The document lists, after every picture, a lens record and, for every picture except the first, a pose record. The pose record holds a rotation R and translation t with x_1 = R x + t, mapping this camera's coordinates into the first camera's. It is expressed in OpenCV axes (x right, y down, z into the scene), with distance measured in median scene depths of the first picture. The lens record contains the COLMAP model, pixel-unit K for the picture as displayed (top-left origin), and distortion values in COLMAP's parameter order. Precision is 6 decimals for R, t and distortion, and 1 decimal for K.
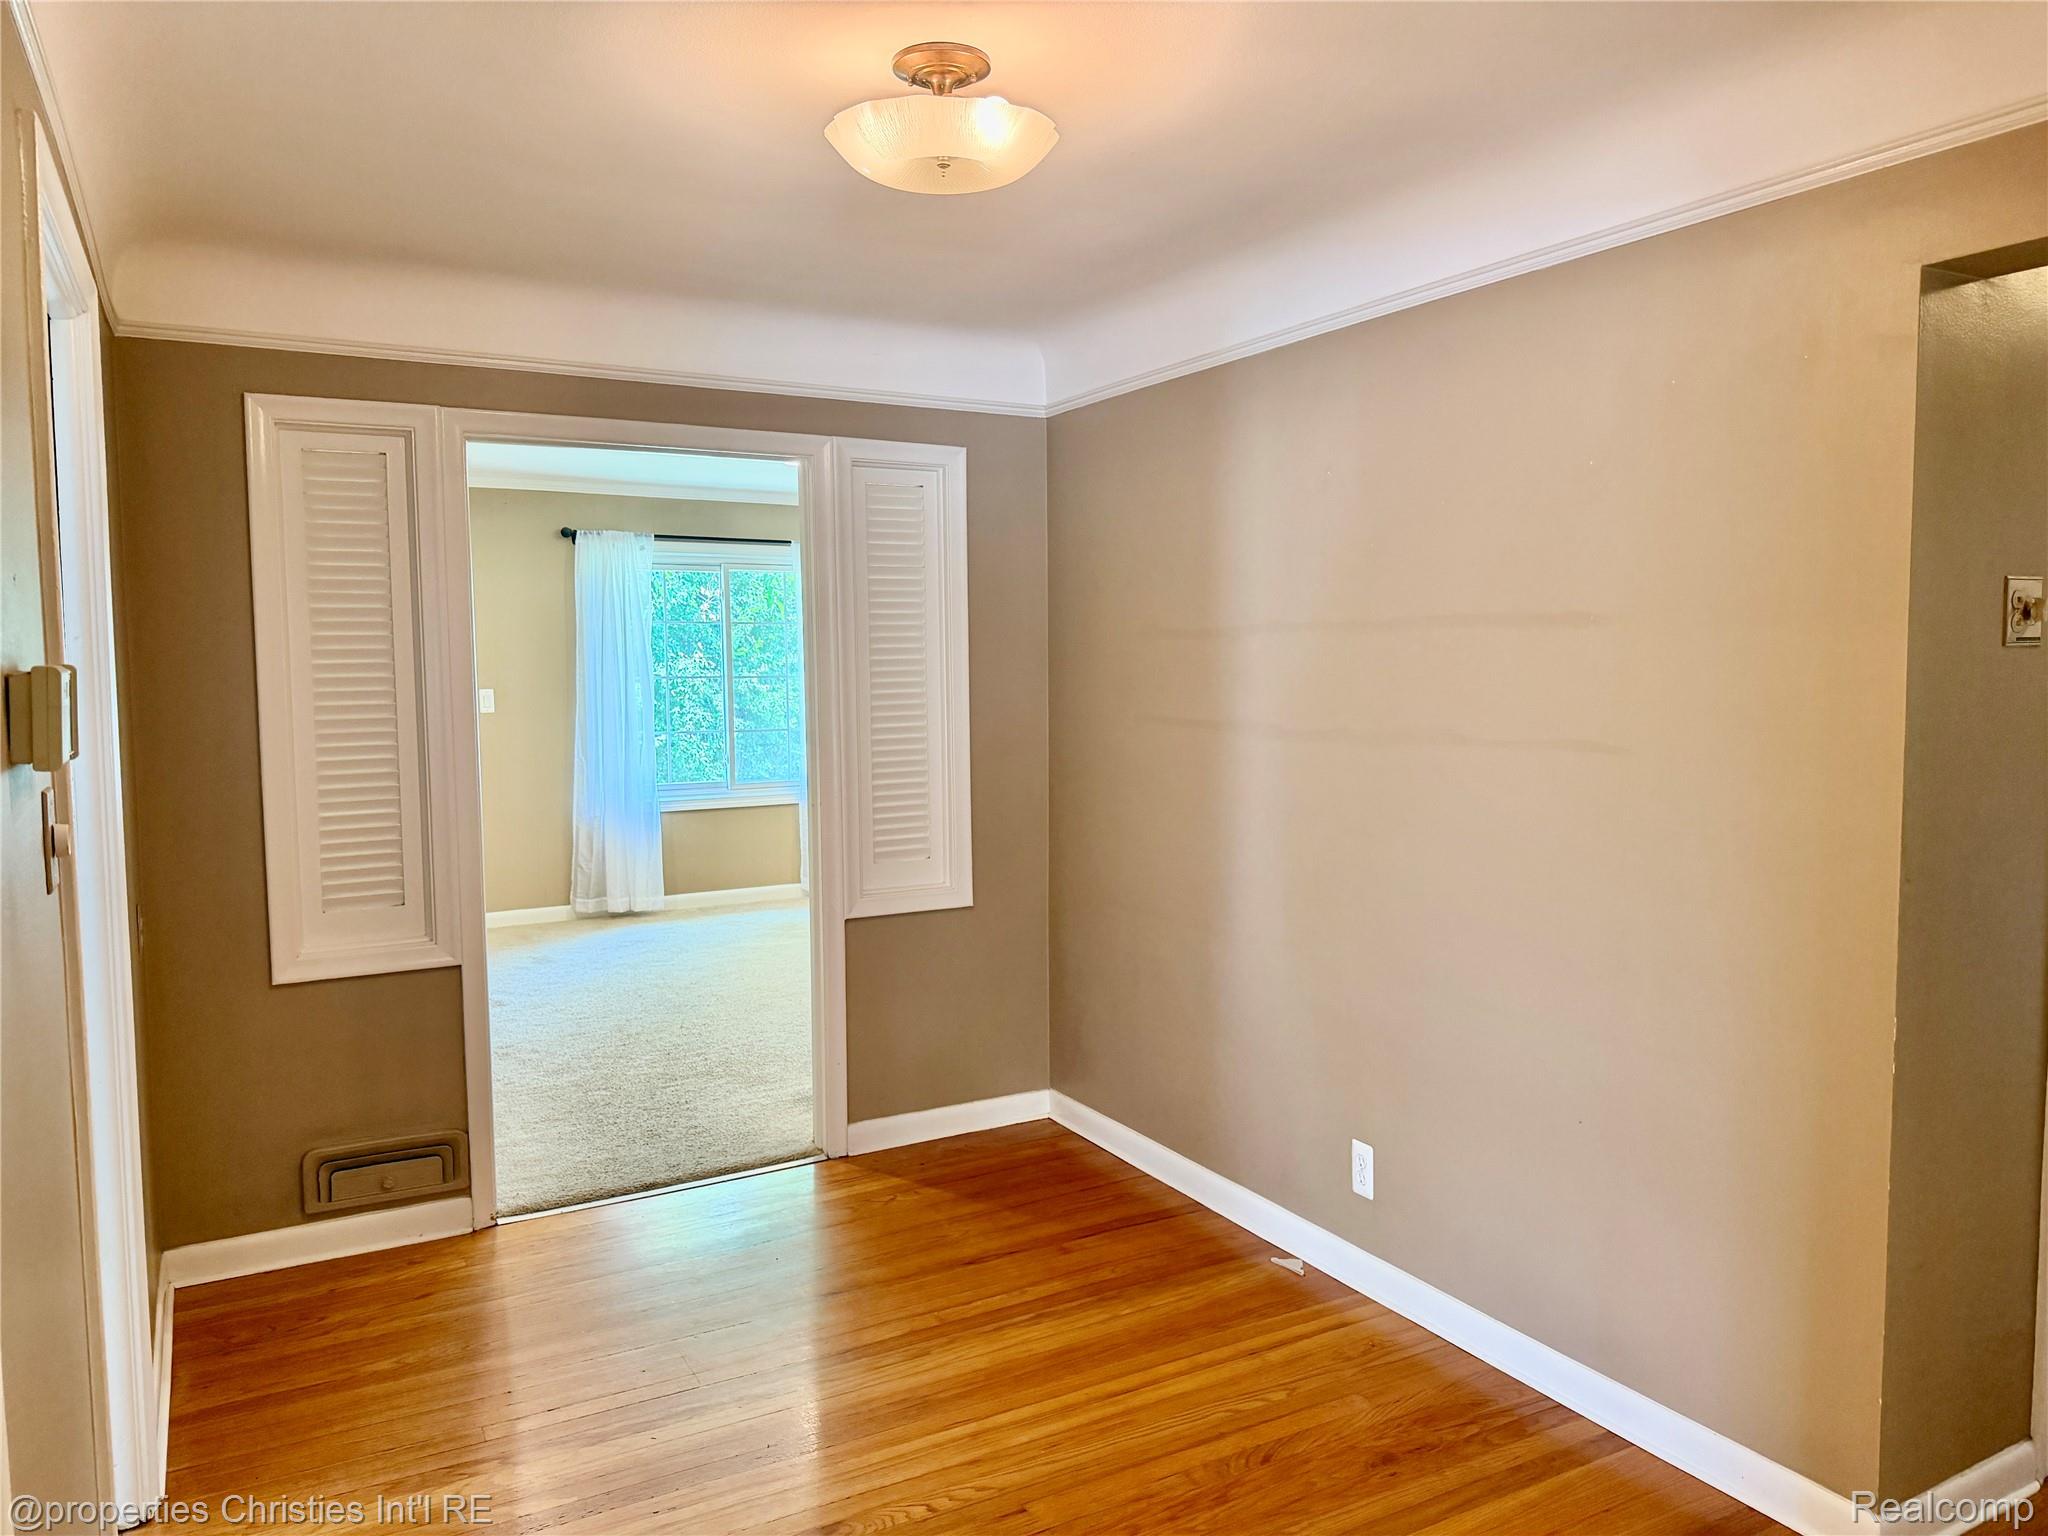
lens RADIAL K [[1442.9, 0, 1019.6], [0, 1442.9, 773.1], [0, 0, 1]] dist [0.018476, -0.027817]
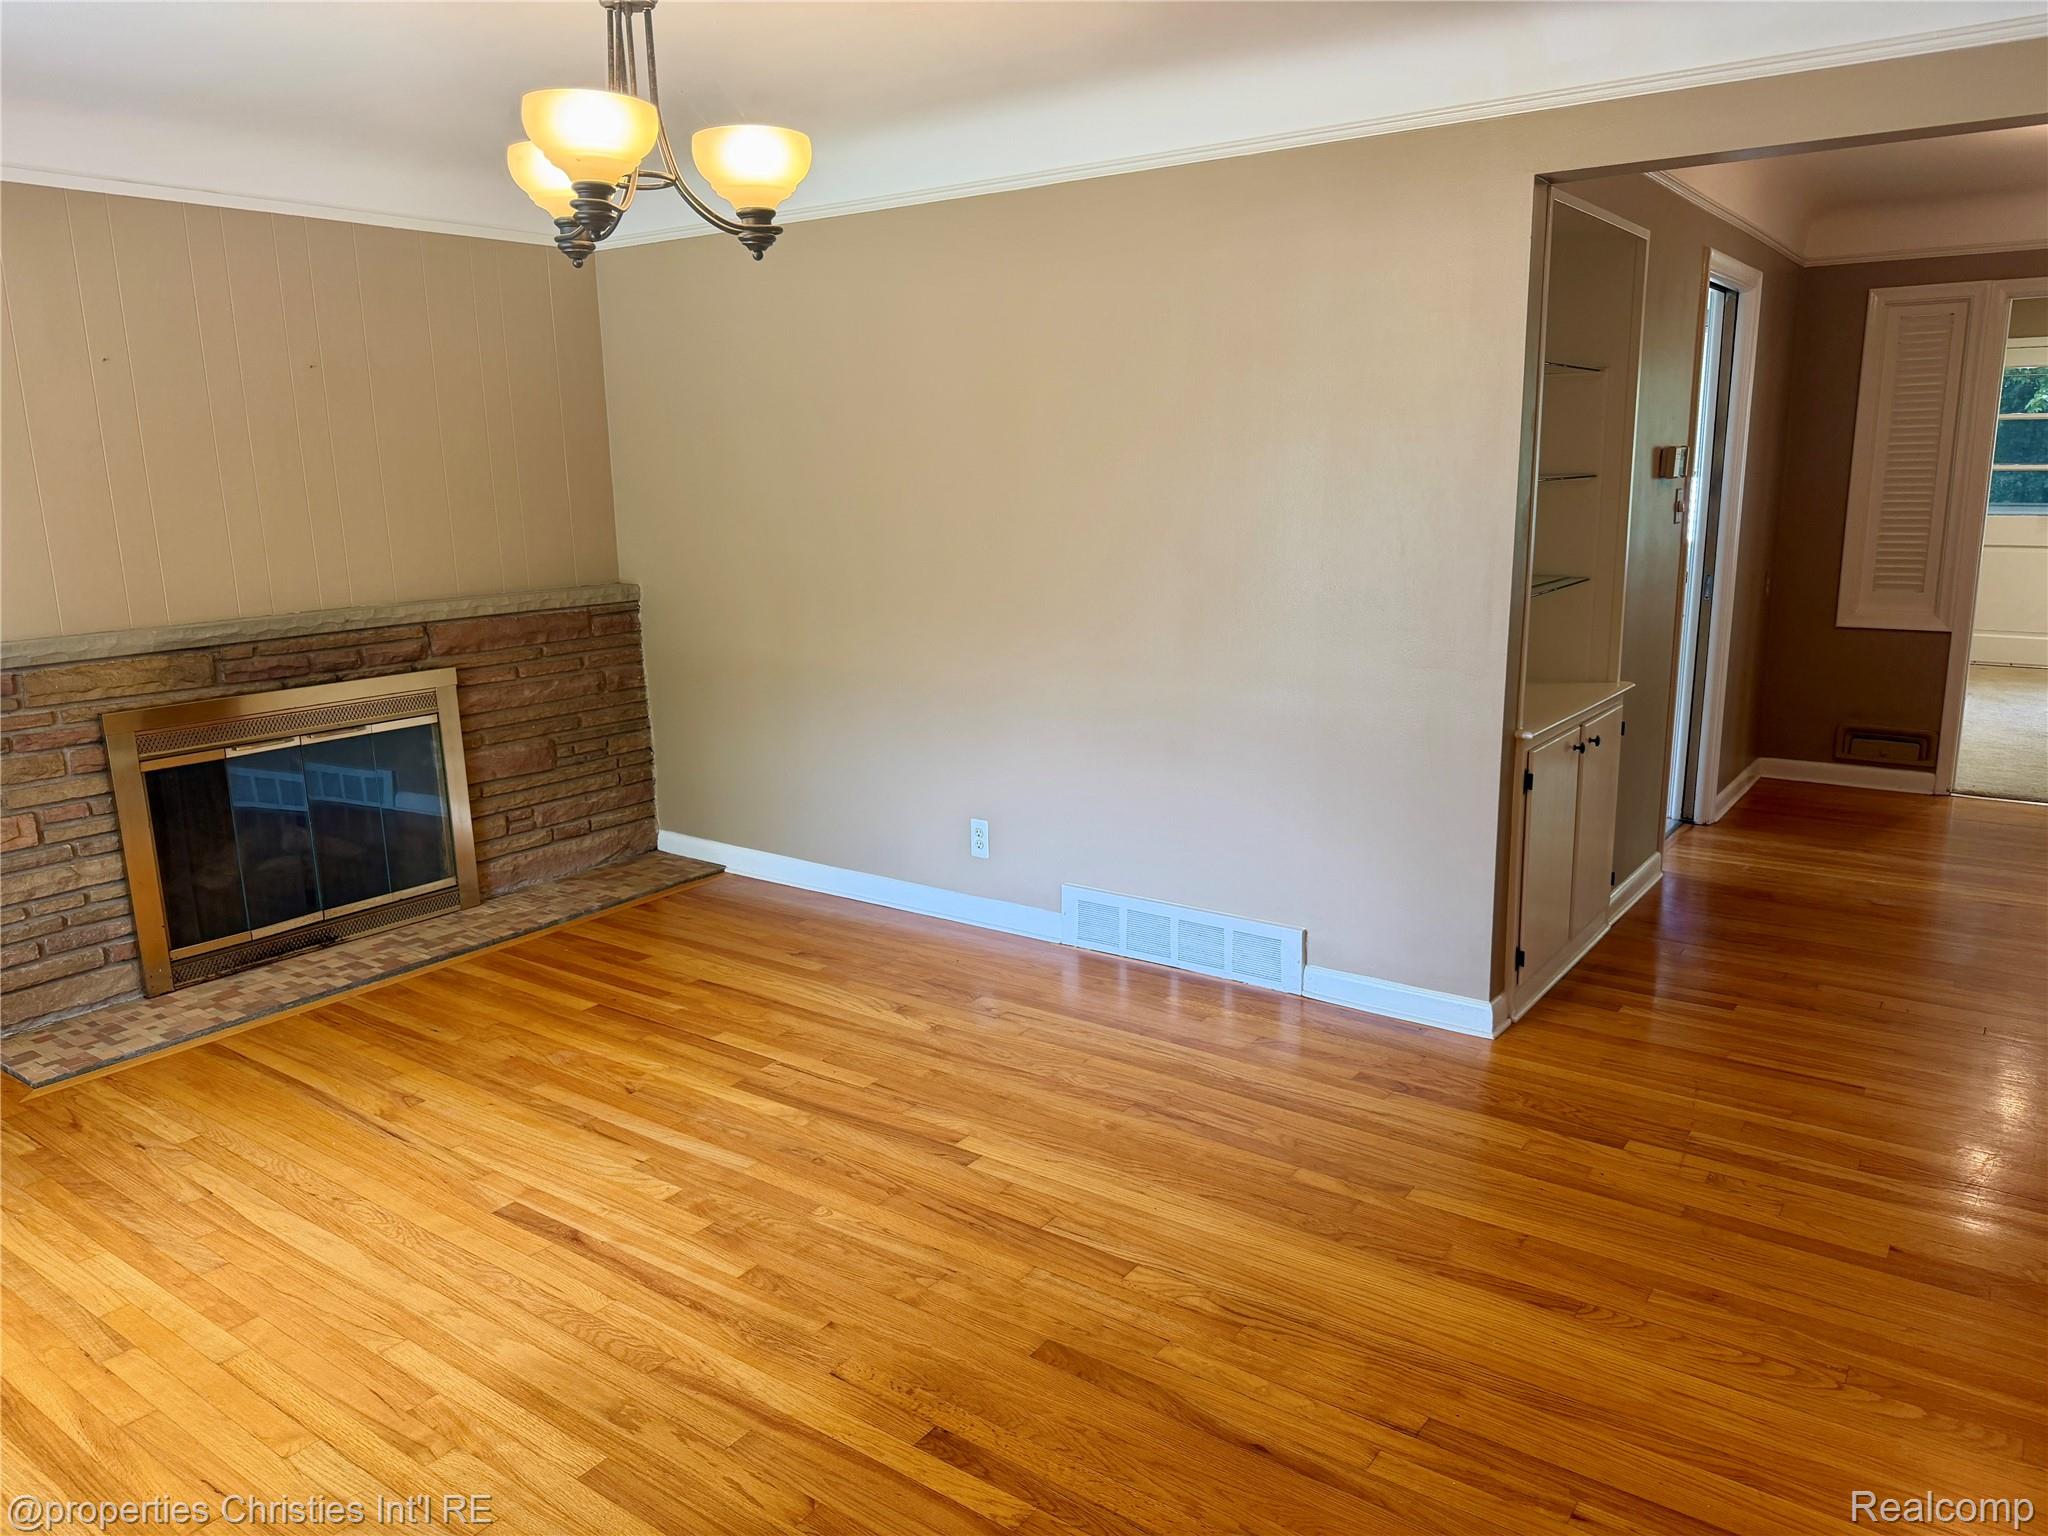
lens RADIAL K [[1442.9, 0, 1023.4], [0, 1442.9, 771.0], [0, 0, 1]] dist [0.018476, -0.027817]
pose [[0.419910, 0.189498, -0.887562, 0.680857], [-0.059515, 0.981603, 0.181420, 0.054864], [0.905612, -0.023357, 0.423463, -0.672074]]
